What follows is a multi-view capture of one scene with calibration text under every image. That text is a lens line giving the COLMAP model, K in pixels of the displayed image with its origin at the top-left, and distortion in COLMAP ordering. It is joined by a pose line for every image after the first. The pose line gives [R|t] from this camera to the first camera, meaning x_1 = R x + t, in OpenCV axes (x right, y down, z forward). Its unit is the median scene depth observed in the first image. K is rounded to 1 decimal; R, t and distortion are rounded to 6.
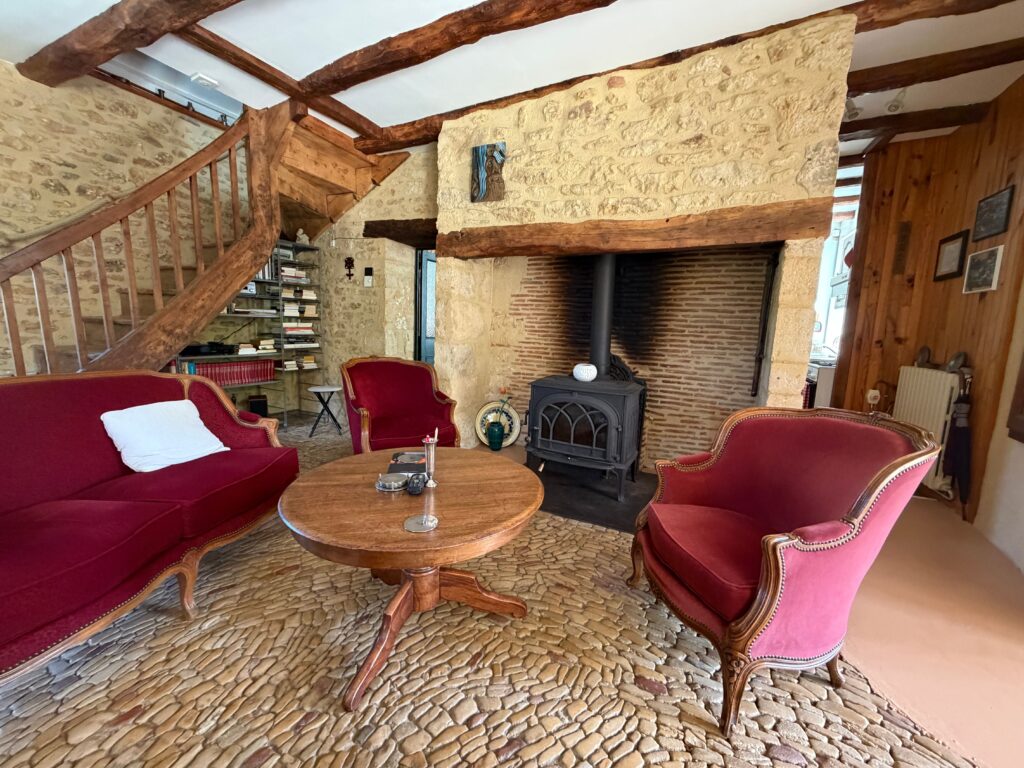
lens RADIAL K [[403.2, 0, 511.7], [0, 403.2, 381.6], [0, 0, 1]] dist [-0.011762, 0.000019]
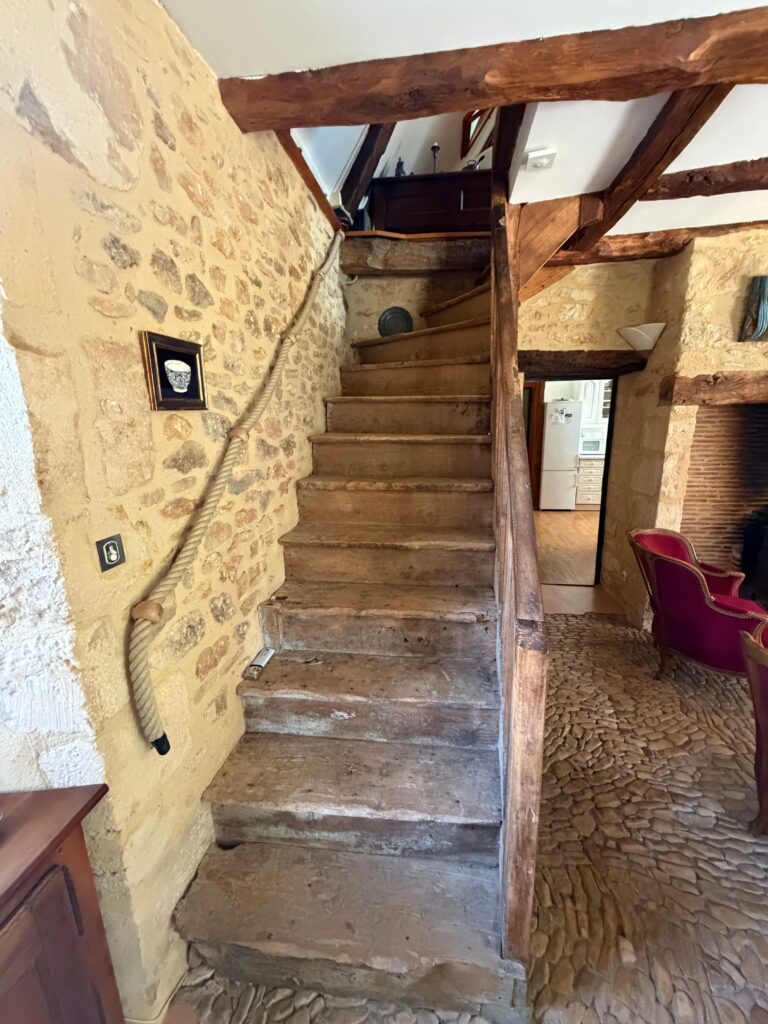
lens RADIAL K [[403.2, 0, 382.2], [0, 403.2, 509.9], [0, 0, 1]] dist [-0.011762, 0.000019]
pose [[0.955276, -0.126854, 0.267126, -0.928867], [0.104061, 0.989743, 0.097877, -0.215476], [-0.276802, -0.065702, 0.958678, 0.318049]]
